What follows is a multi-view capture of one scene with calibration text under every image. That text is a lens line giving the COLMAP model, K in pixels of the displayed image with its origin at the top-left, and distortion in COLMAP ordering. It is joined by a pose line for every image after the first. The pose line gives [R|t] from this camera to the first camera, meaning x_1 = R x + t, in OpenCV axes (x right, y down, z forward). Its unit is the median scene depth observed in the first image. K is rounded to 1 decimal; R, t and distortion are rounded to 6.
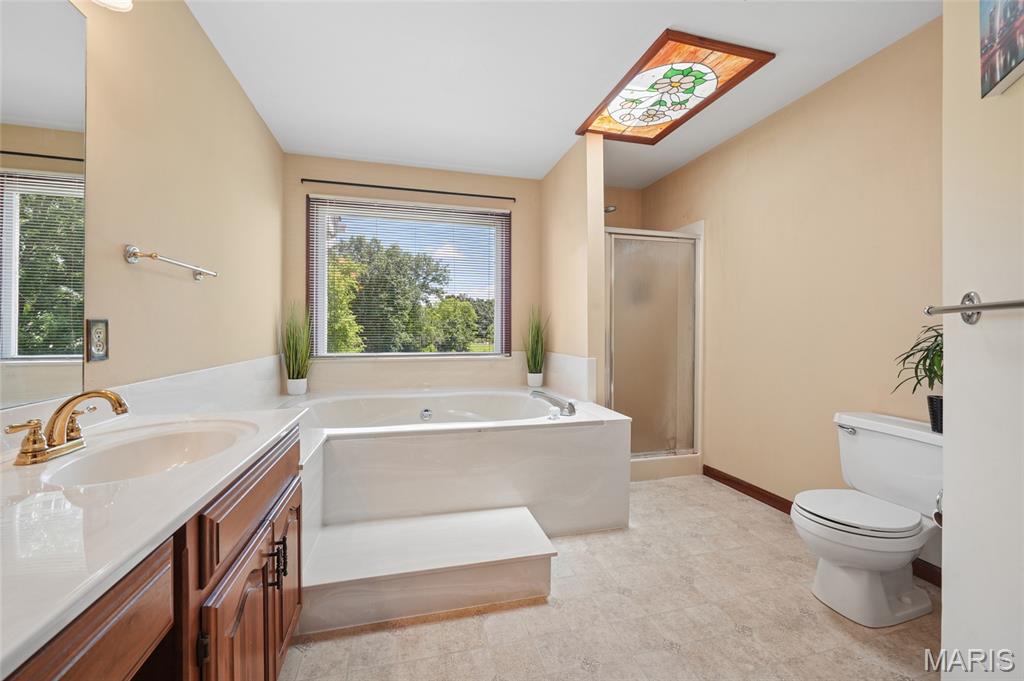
lens RADIAL K [[387.8, 0, 498.5], [0, 387.8, 331.5], [0, 0, 1]] dist [-0.009179, 0.000366]
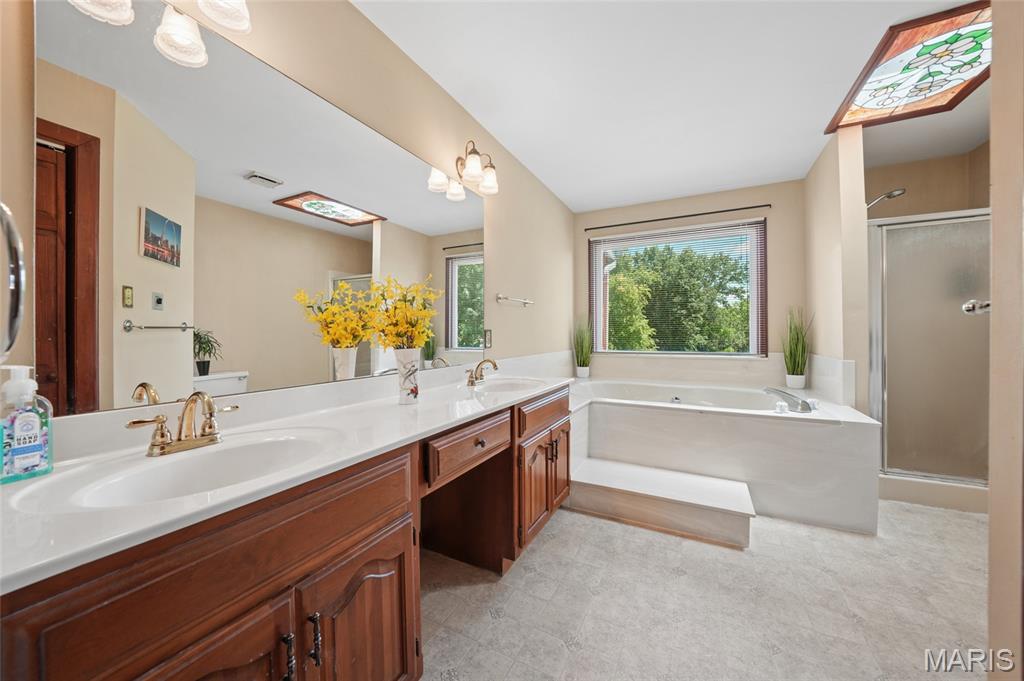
lens RADIAL K [[360.6, 0, 520.2], [0, 360.6, 334.4], [0, 0, 1]] dist [-0.014395, 0.000134]
pose [[0.760647, -0.004586, -0.649149, 0.156502], [0.005313, 0.999986, -0.000839, 0.000272], [0.649144, -0.002810, 0.760661, -0.161639]]
